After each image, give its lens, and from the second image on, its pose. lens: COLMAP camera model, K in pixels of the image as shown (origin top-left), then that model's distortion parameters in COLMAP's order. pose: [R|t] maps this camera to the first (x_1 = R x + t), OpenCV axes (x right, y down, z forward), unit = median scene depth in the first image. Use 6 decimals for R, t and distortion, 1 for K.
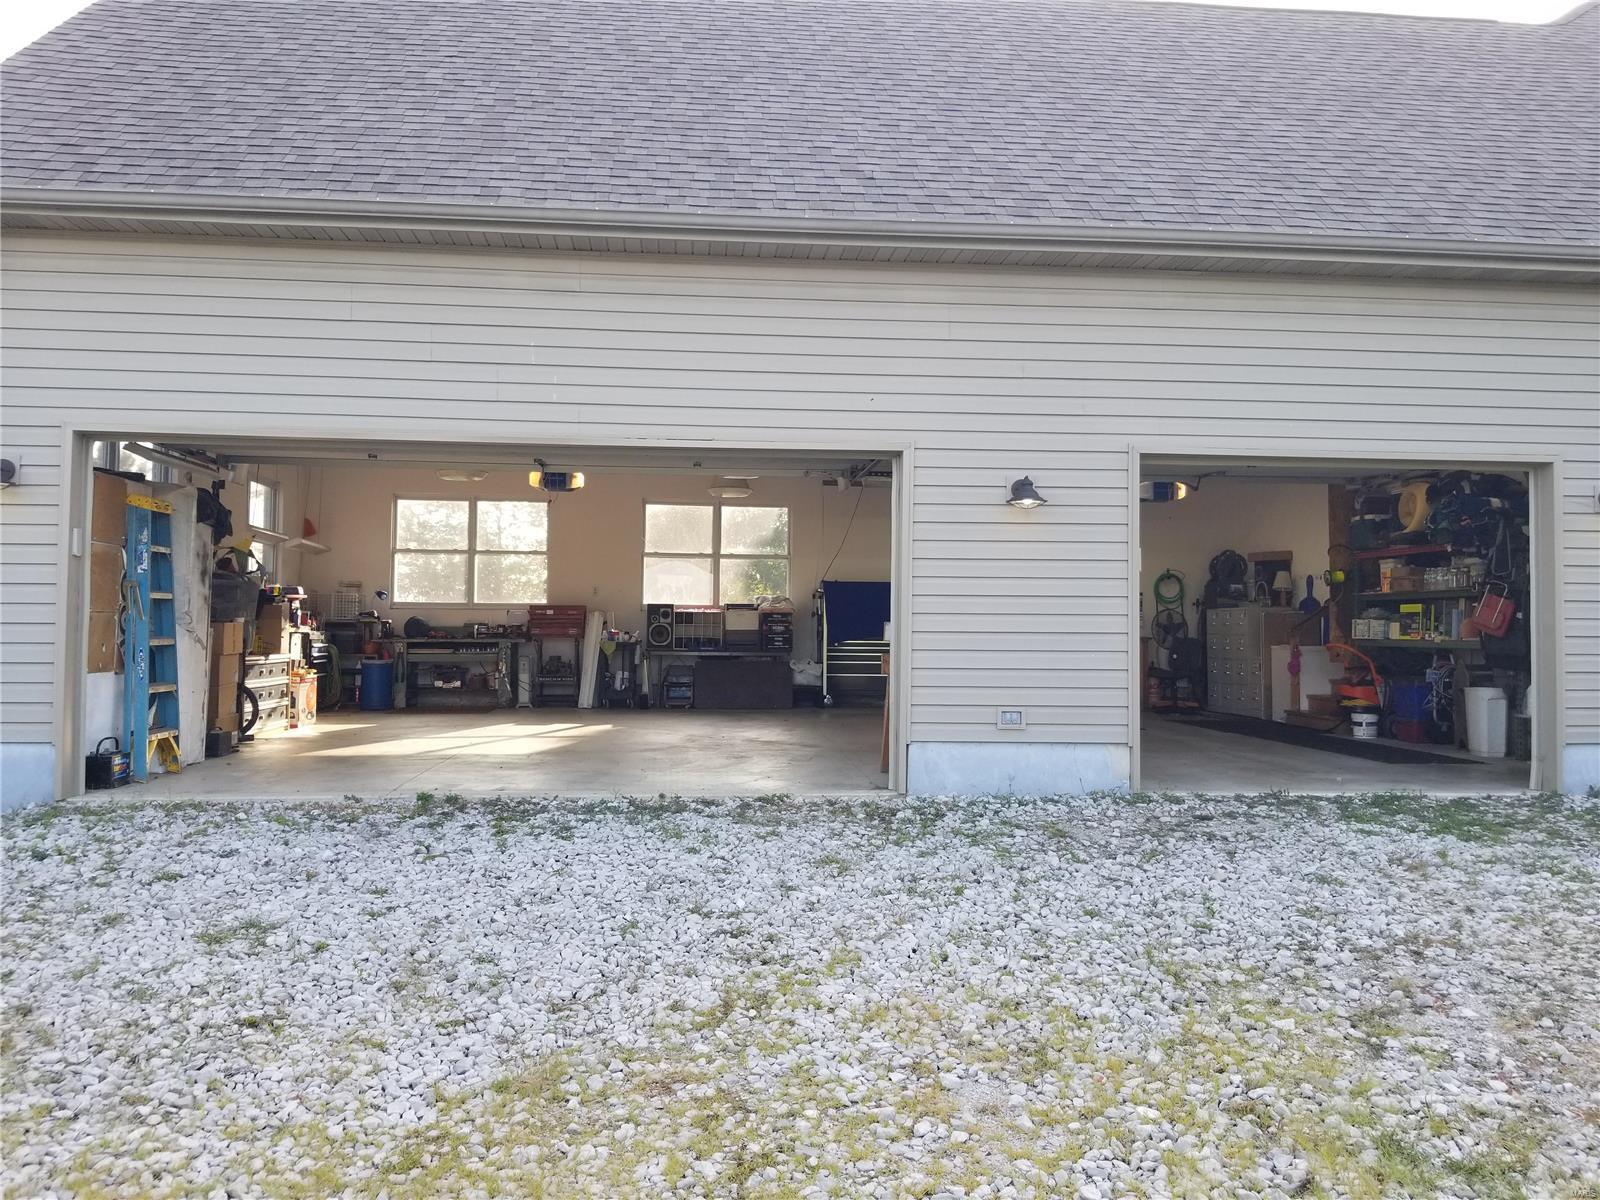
lens RADIAL K [[1232.0, 0, 797.5], [0, 1232.0, 598.4], [0, 0, 1]] dist [0.023024, -0.060970]
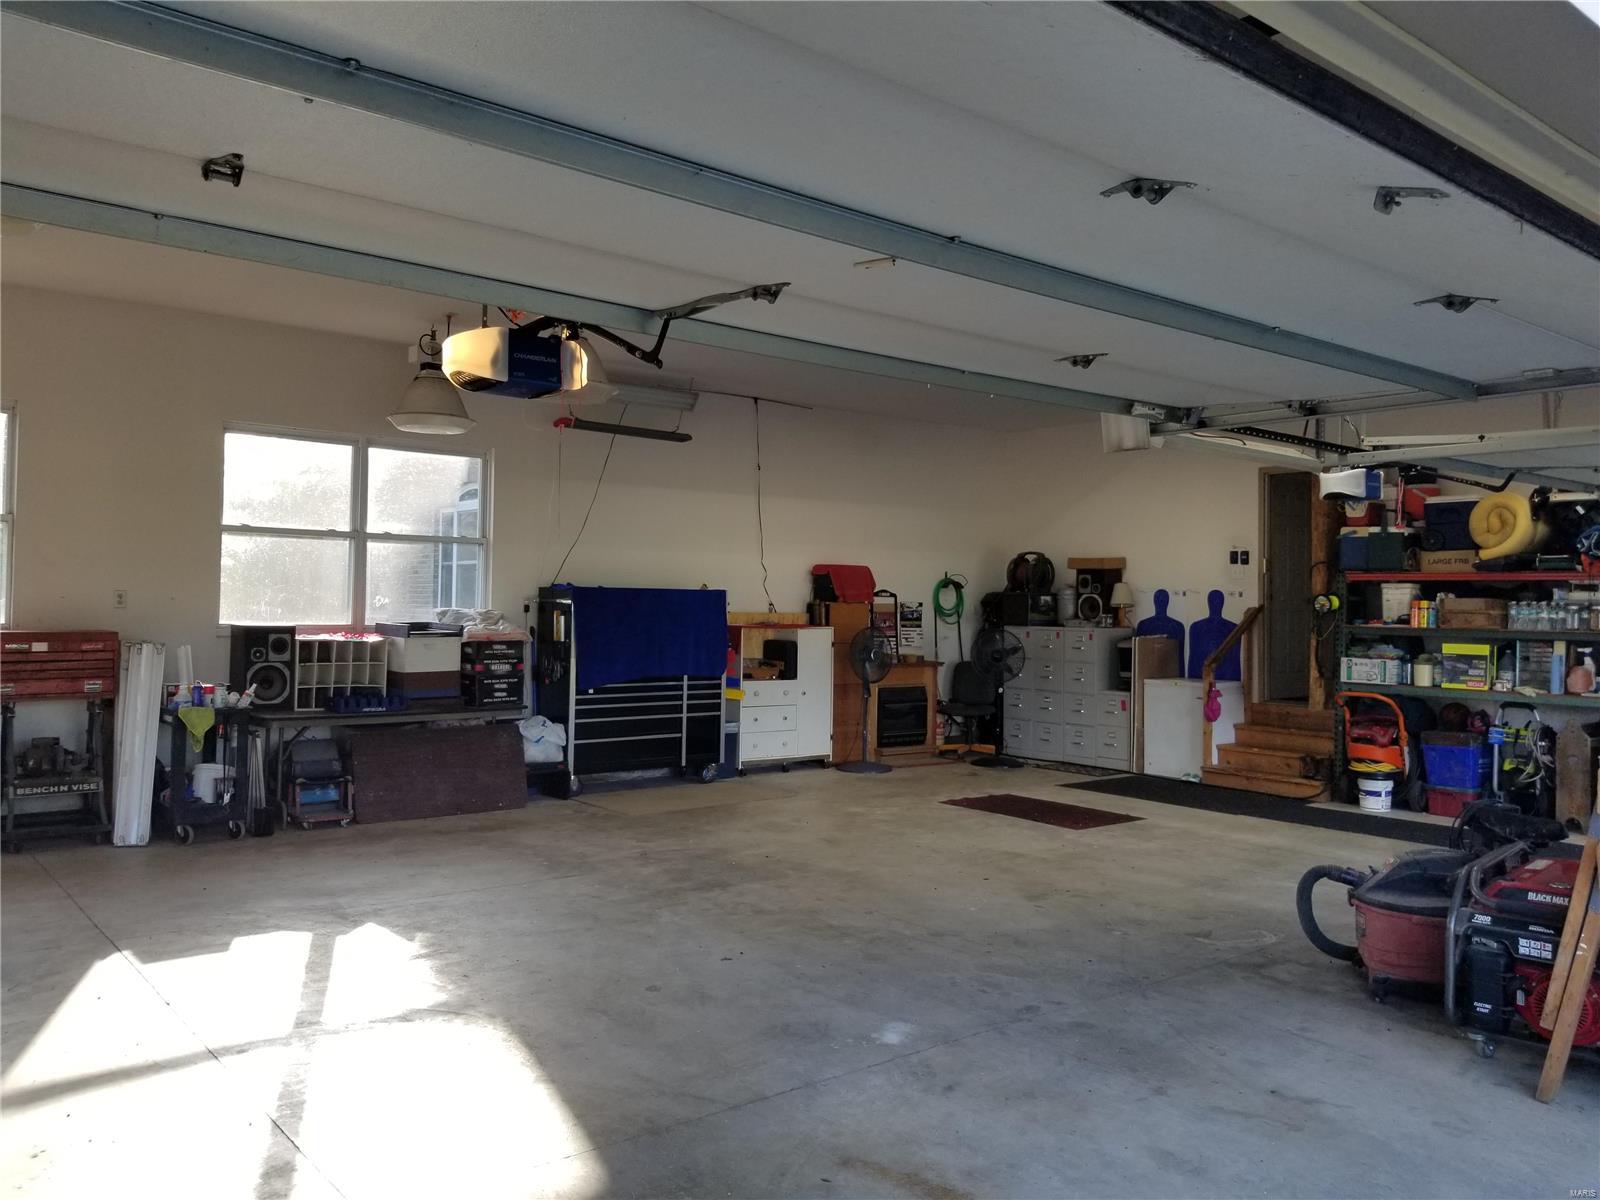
lens RADIAL K [[1232.0, 0, 802.6], [0, 1232.0, 599.6], [0, 0, 1]] dist [0.023024, -0.060970]
pose [[0.823010, 0.005115, 0.568004, -0.226424], [-0.023009, 0.999439, 0.024338, -0.025118], [-0.567561, -0.033100, 0.822666, 0.442699]]
